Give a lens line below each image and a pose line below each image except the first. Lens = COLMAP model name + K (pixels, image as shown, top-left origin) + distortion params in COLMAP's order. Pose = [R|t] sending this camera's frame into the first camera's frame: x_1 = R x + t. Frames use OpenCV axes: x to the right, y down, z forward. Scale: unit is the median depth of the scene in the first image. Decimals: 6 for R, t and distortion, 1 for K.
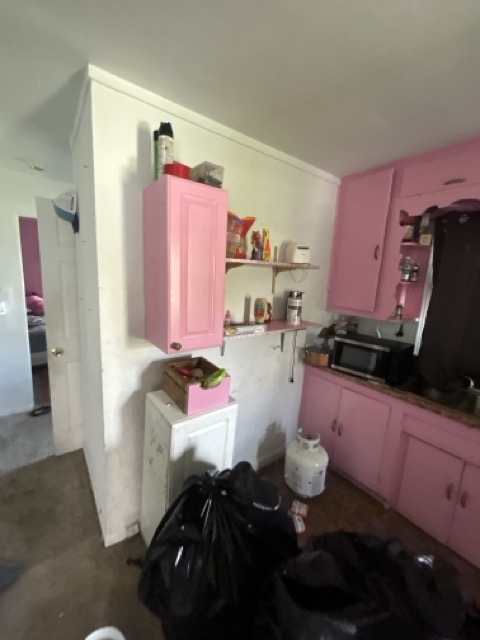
lens RADIAL K [[261.1, 0, 239.1], [0, 261.1, 318.6], [0, 0, 1]] dist [-0.000754, 0.001174]
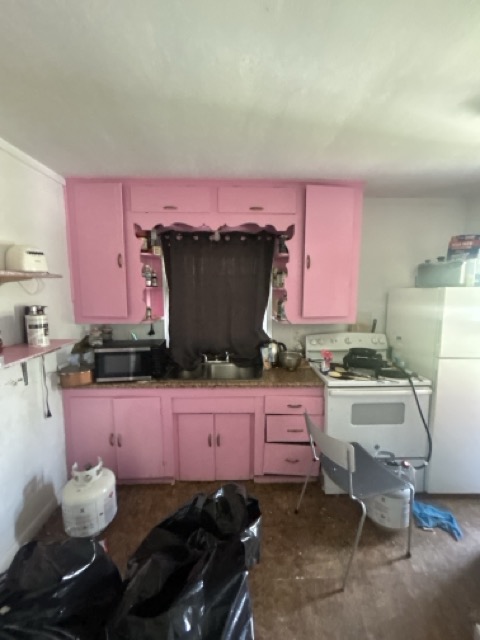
lens RADIAL K [[261.1, 0, 242.7], [0, 261.1, 318.5], [0, 0, 1]] dist [-0.000754, 0.001174]
pose [[0.575593, -0.150541, 0.803760, -0.069537], [0.164955, 0.984078, 0.066185, -0.014233], [-0.800926, 0.094489, 0.591261, 0.010600]]
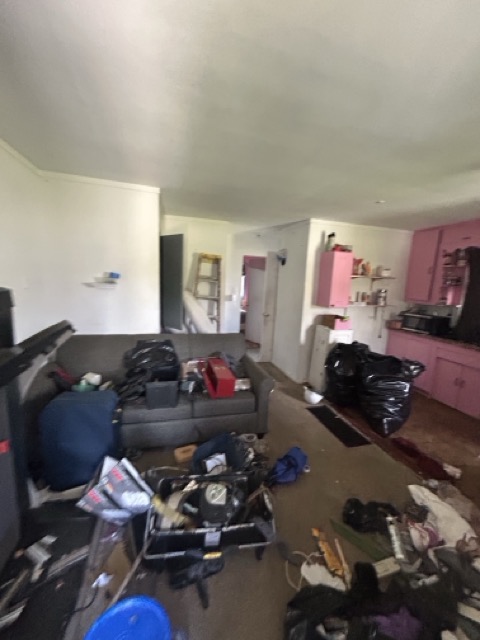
lens RADIAL K [[261.1, 0, 242.0], [0, 261.1, 320.8], [0, 0, 1]] dist [-0.000754, 0.001174]
pose [[0.936458, 0.048194, -0.347455, -0.106359], [-0.058881, 0.998059, -0.020257, 0.262563], [0.345804, 0.039428, 0.937478, -1.394563]]
